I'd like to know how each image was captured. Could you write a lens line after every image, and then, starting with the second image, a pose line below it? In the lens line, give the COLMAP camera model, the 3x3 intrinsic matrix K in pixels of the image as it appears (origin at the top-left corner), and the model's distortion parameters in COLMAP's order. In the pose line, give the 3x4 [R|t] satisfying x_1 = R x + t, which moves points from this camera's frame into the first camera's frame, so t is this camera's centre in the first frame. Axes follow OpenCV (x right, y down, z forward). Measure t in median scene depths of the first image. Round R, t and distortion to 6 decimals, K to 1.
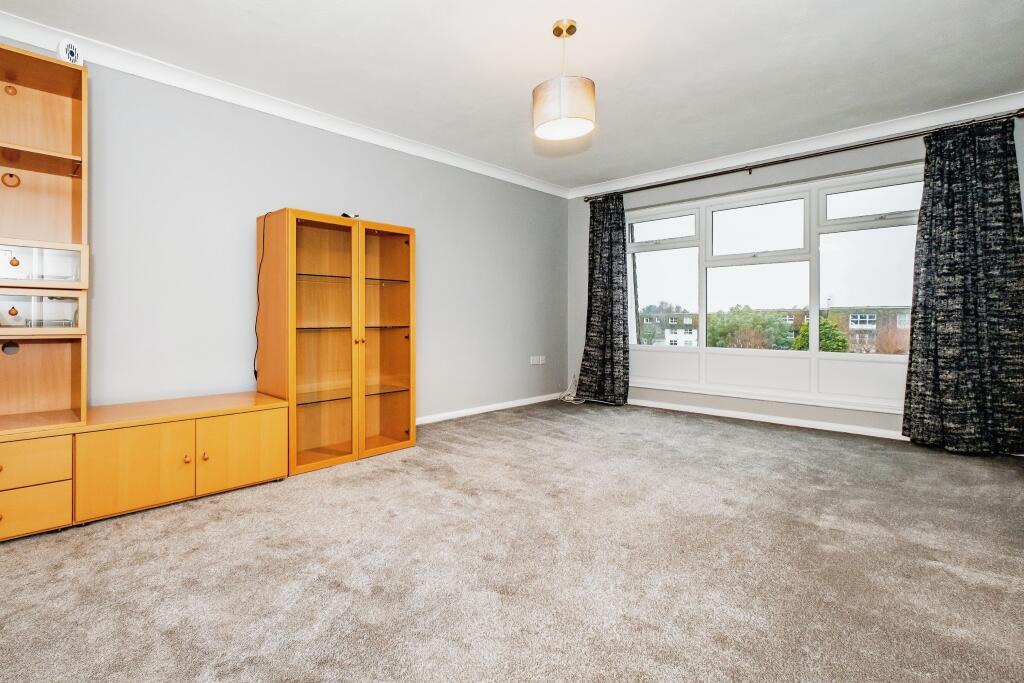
lens RADIAL K [[492.6, 0, 465.2], [0, 492.6, 311.1], [0, 0, 1]] dist [0.001701, -0.000127]
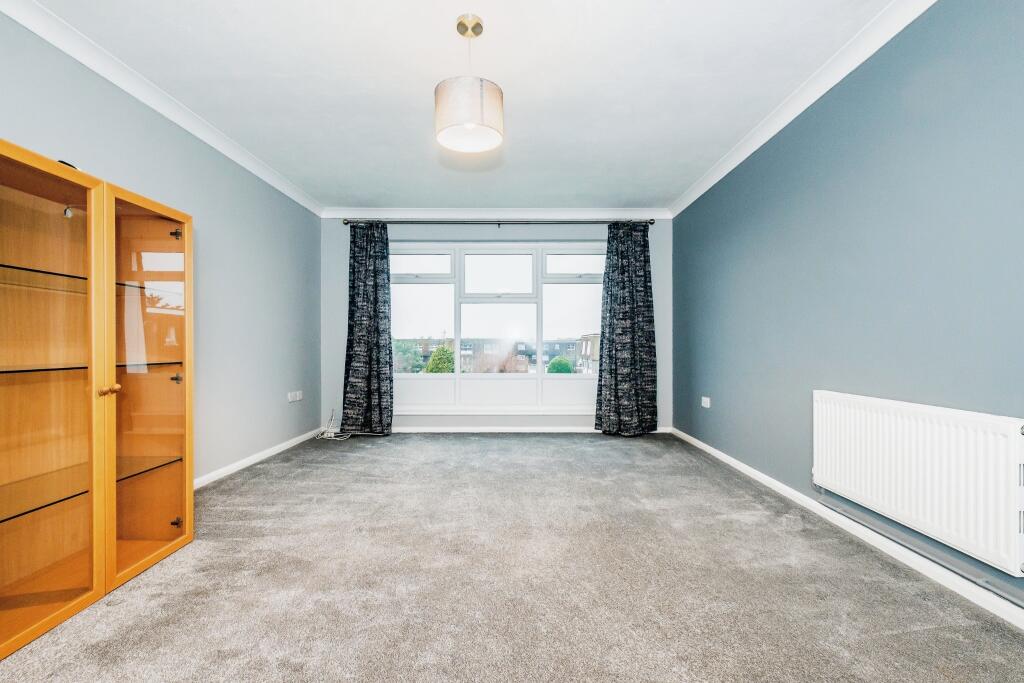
lens RADIAL K [[451.7, 0, 509.6], [0, 451.7, 342.1], [0, 0, 1]] dist [0.004423, 0.000089]
pose [[0.702737, 0.007374, 0.711412, -0.231391], [-0.011292, 0.999936, 0.000790, -0.001138], [-0.711361, -0.008588, 0.702775, 0.255772]]
